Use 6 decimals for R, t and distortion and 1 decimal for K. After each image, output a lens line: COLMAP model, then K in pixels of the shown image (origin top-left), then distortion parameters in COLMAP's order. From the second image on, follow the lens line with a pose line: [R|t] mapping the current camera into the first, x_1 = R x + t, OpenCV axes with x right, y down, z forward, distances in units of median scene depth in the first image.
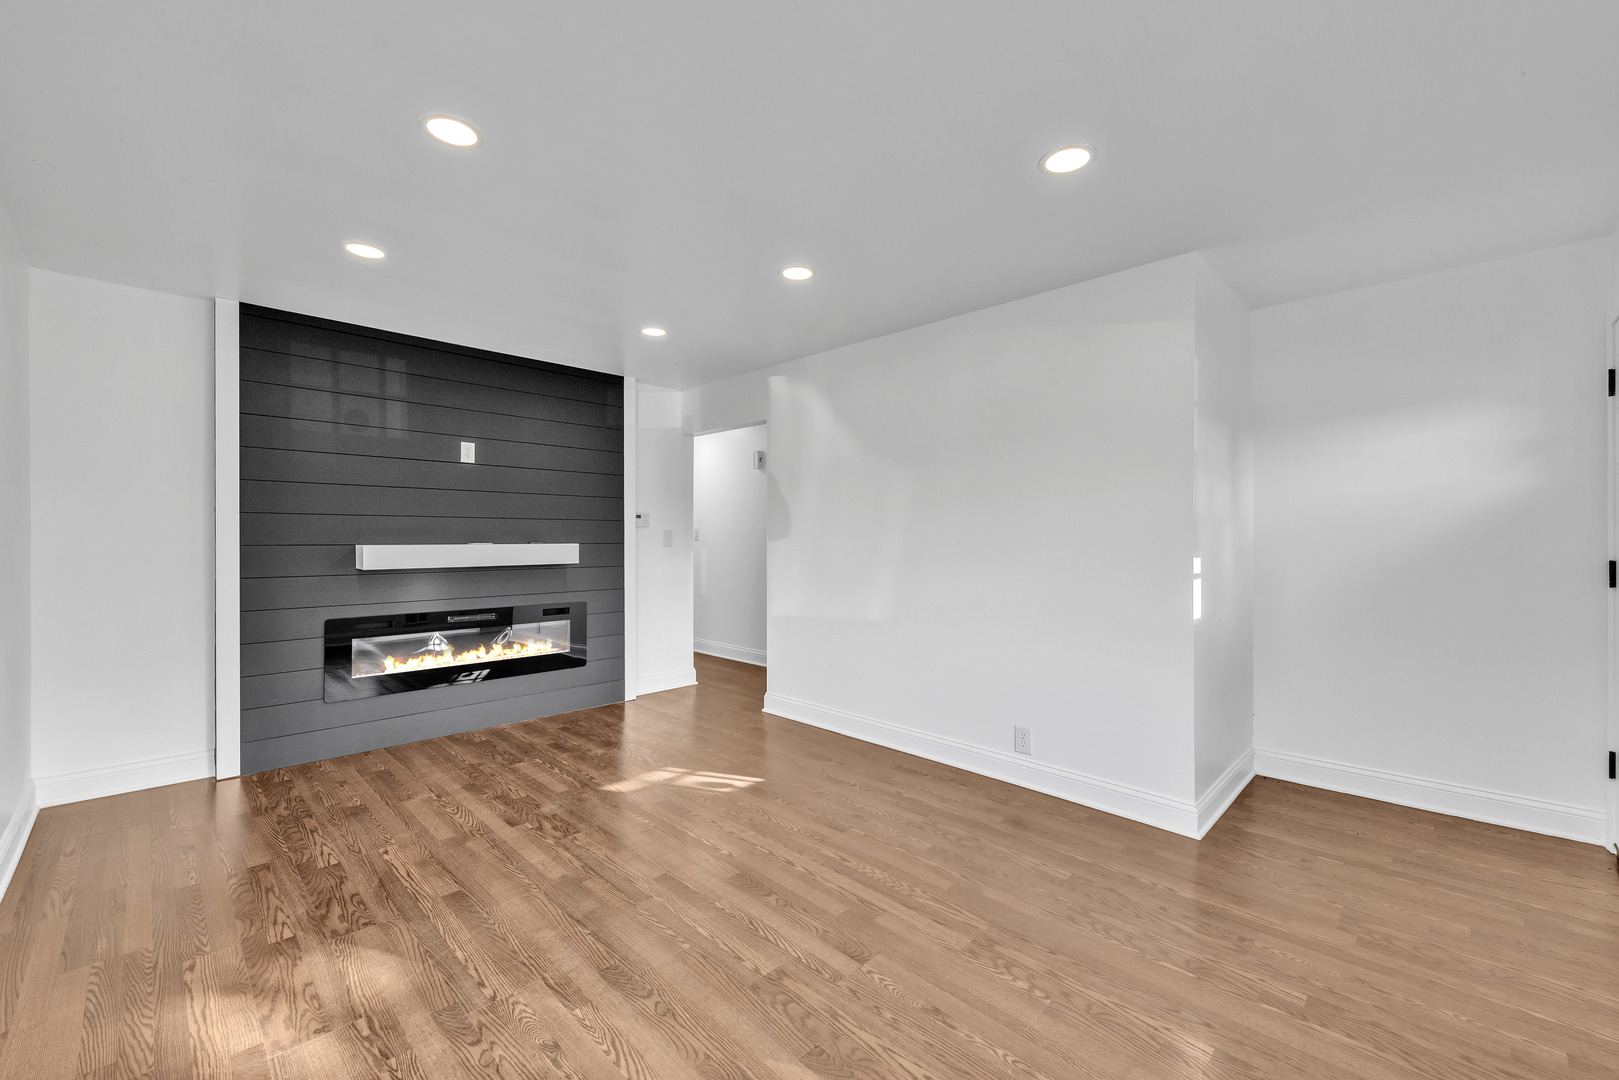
lens RADIAL K [[655.5, 0, 805.5], [0, 655.5, 535.8], [0, 0, 1]] dist [0.000431, -0.000022]
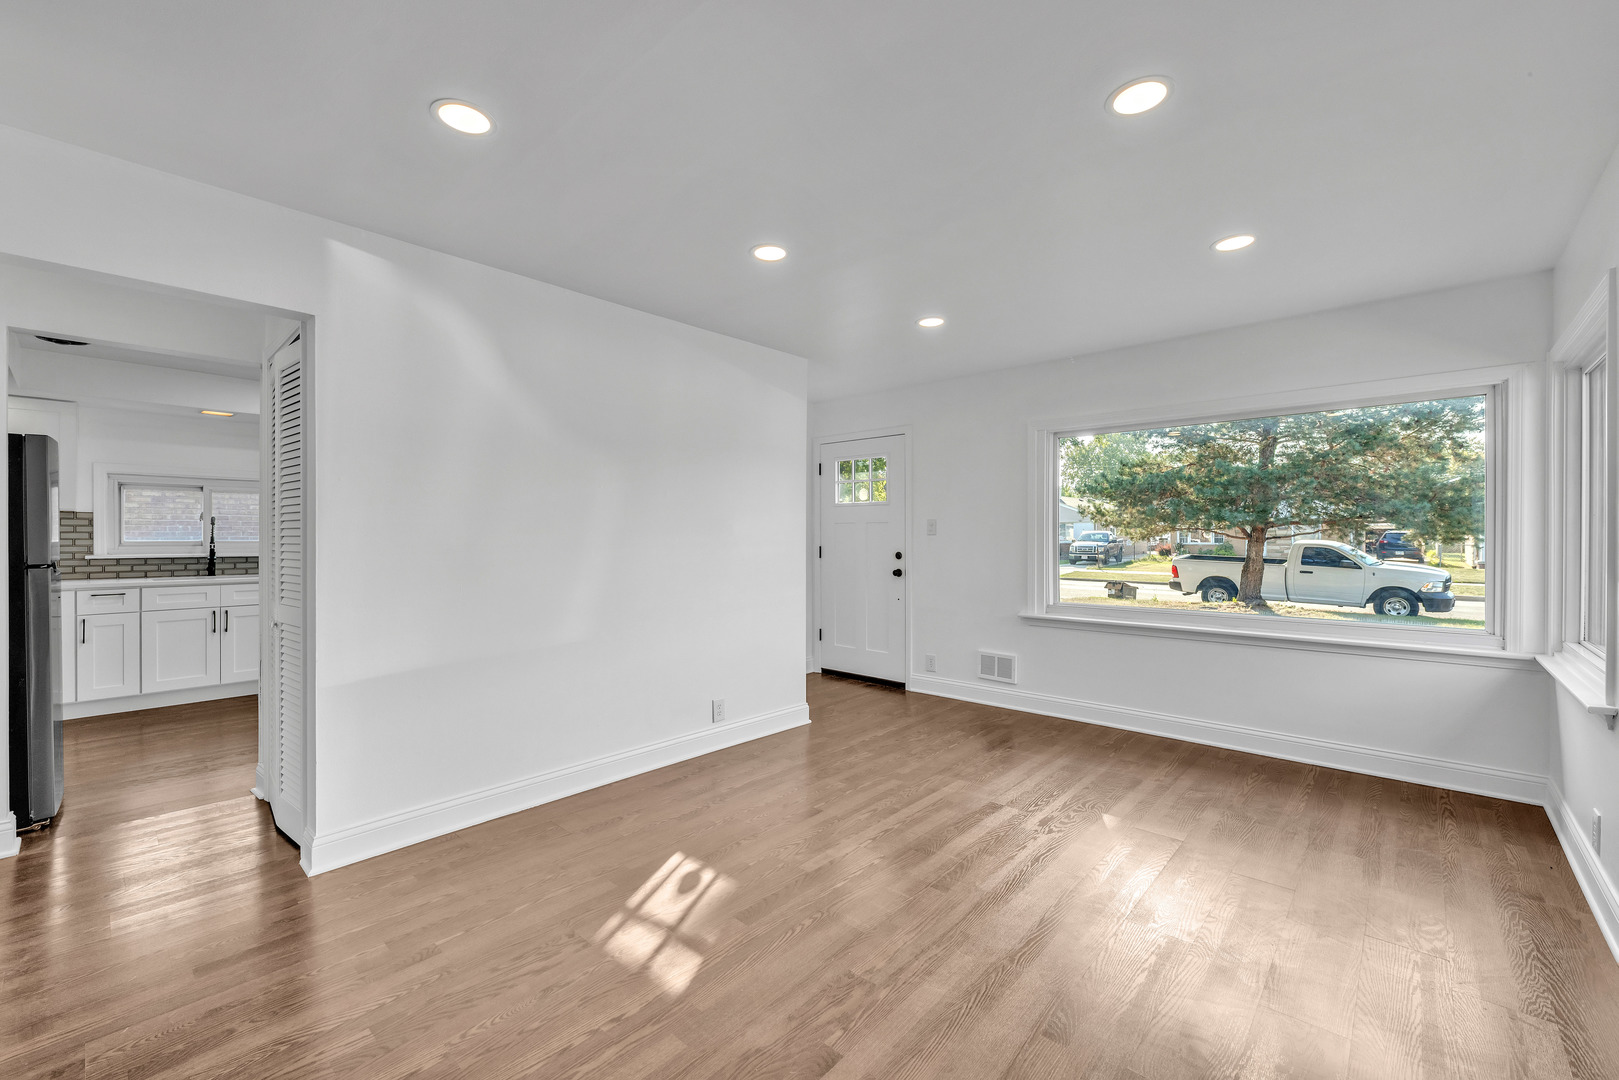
lens RADIAL K [[655.5, 0, 805.5], [0, 655.5, 535.8], [0, 0, 1]] dist [0.000431, -0.000022]
pose [[-0.037117, -0.004514, 0.999301, -0.832200], [0.003583, 0.999983, 0.004650, -0.006130], [-0.999305, 0.003753, -0.037100, 0.867410]]
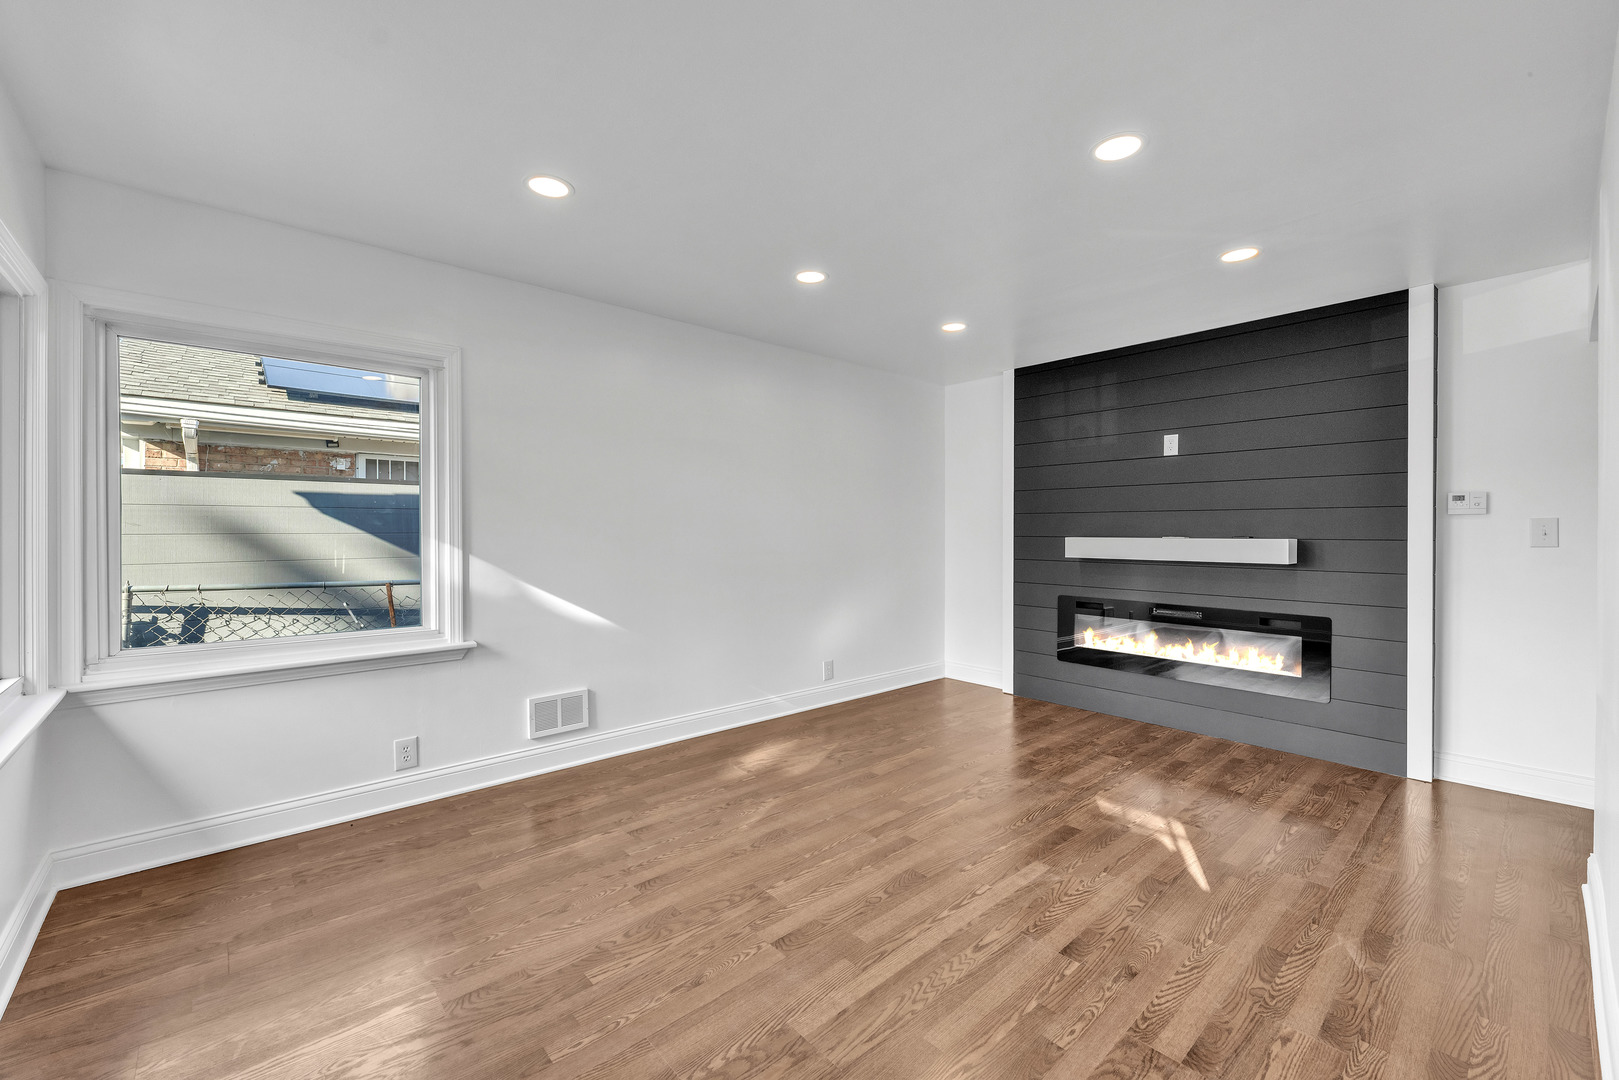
lens RADIAL K [[655.5, 0, 805.5], [0, 655.5, 535.8], [0, 0, 1]] dist [0.000431, -0.000022]
pose [[-0.059229, 0.005088, -0.998231, 0.620282], [-0.001325, 0.999986, 0.005176, 0.006298], [0.998244, 0.001629, -0.059222, 0.626574]]
